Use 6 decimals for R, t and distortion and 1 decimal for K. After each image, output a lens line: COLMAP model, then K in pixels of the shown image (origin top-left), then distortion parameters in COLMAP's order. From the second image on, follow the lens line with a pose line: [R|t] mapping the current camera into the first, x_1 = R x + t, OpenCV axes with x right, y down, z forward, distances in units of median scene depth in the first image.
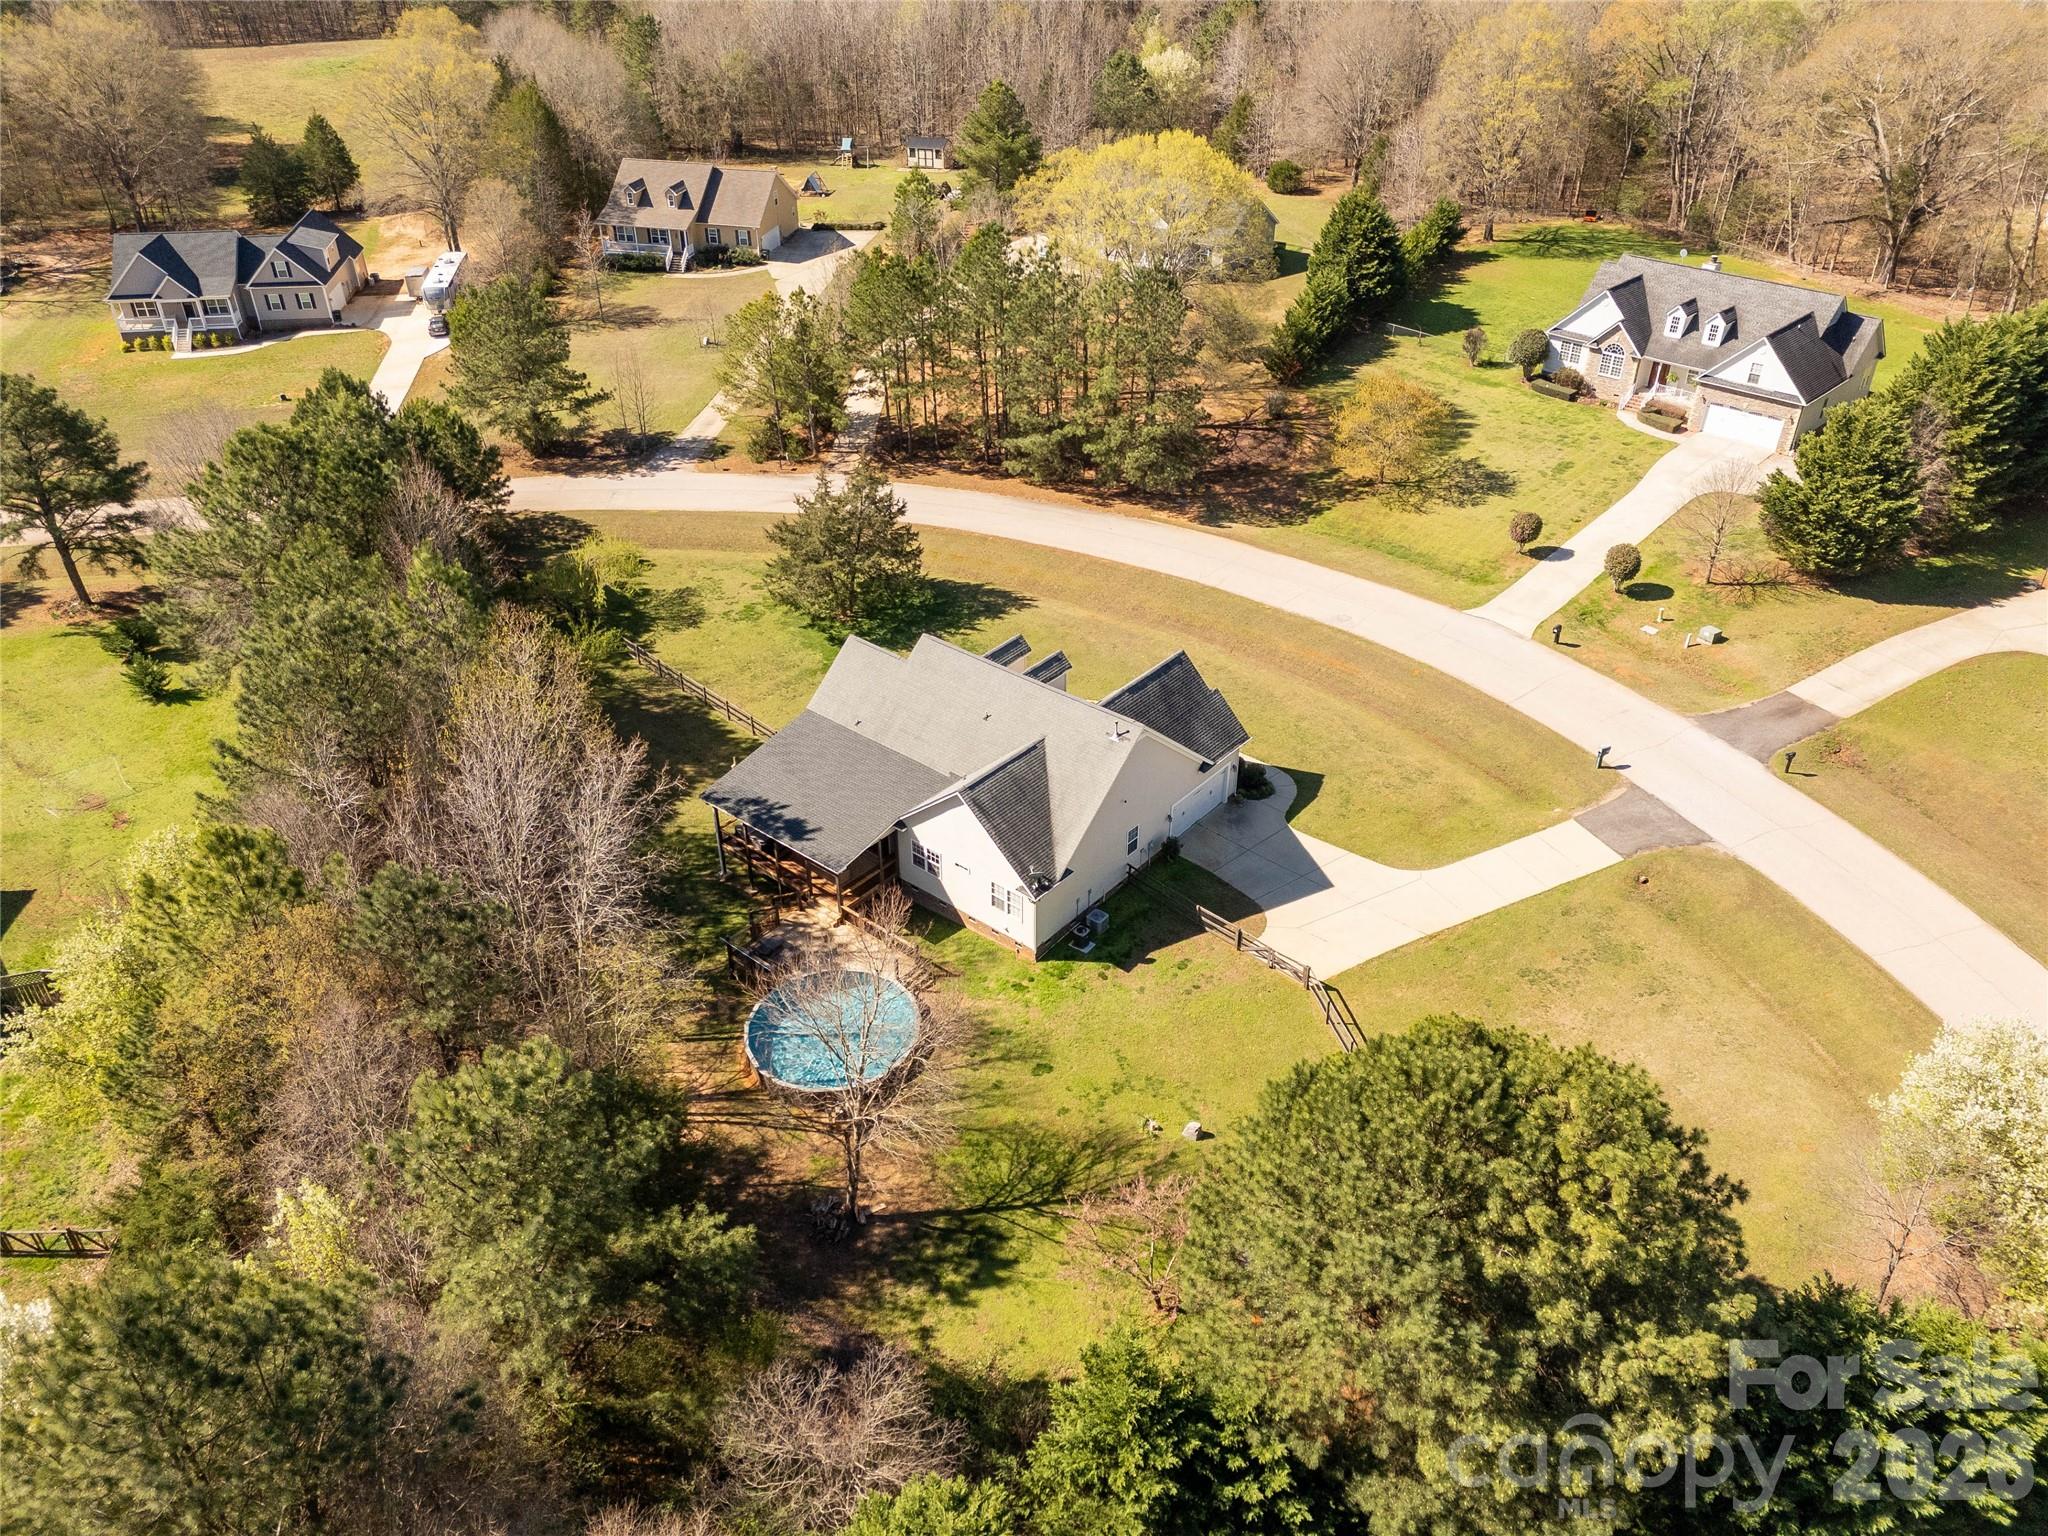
lens RADIAL K [[1494.6, 0, 1024.0], [0, 1494.6, 768.0], [0, 0, 1]] dist [0.082160, -0.086295]
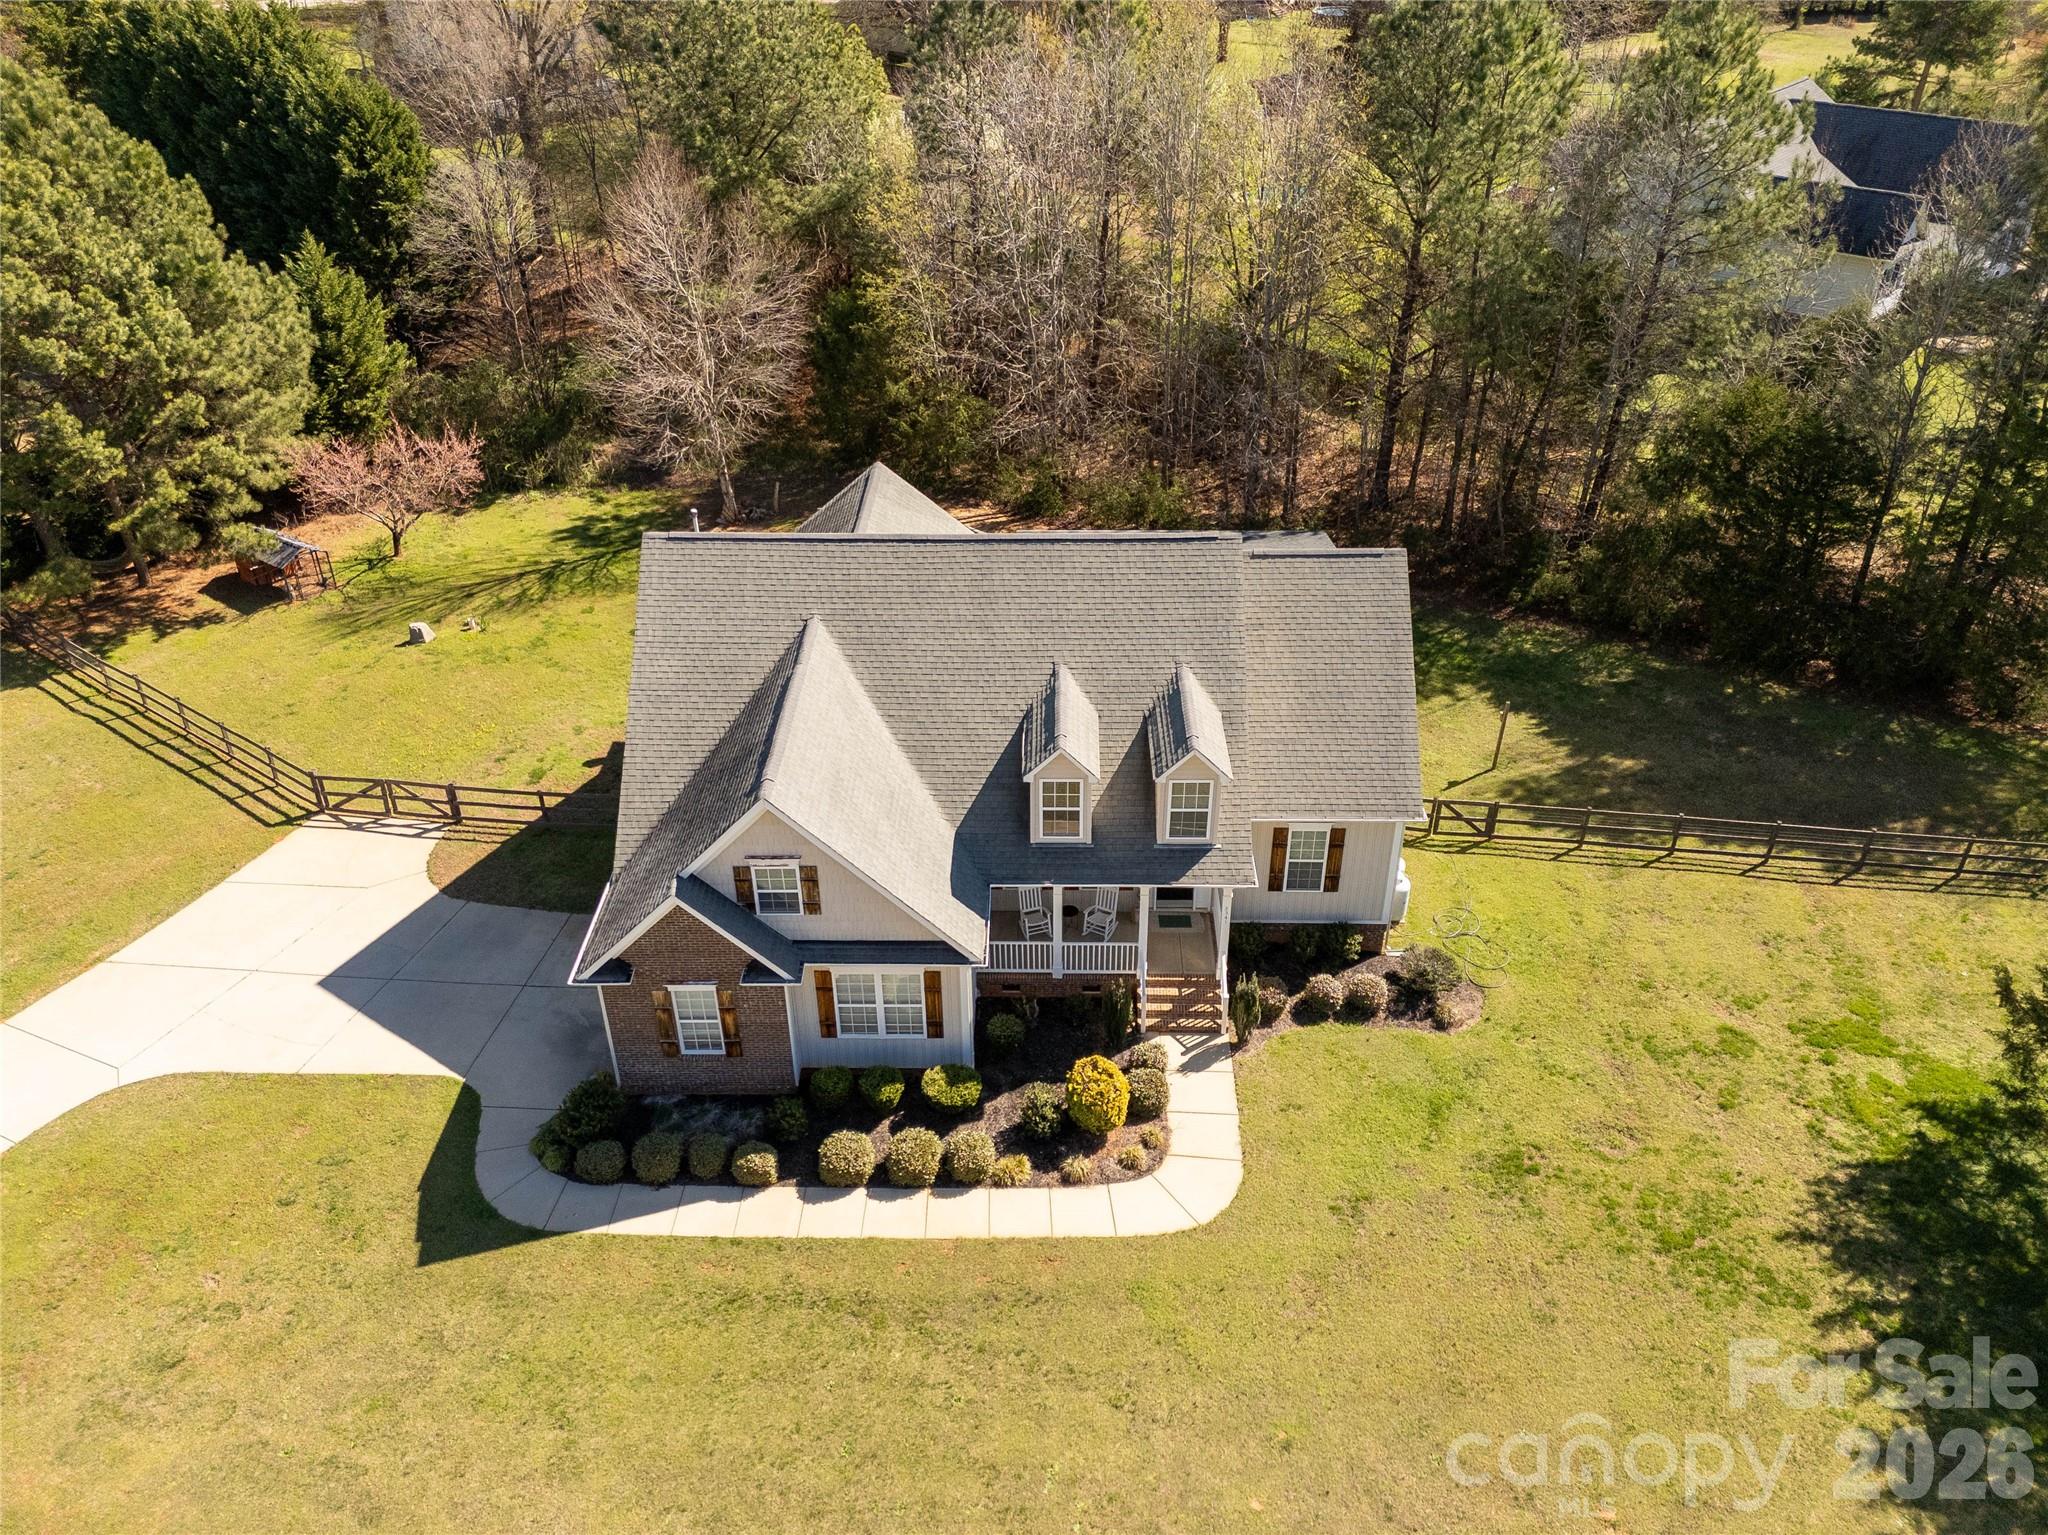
lens RADIAL K [[1548.9, 0, 1024.0], [0, 1548.9, 767.5], [0, 0, 1]] dist [0.036032, -0.003175]
pose [[-0.779633, 0.353528, -0.516905, 0.211297], [-0.340632, 0.453228, 0.823744, -0.352656], [0.525493, 0.818292, -0.232928, 0.946150]]
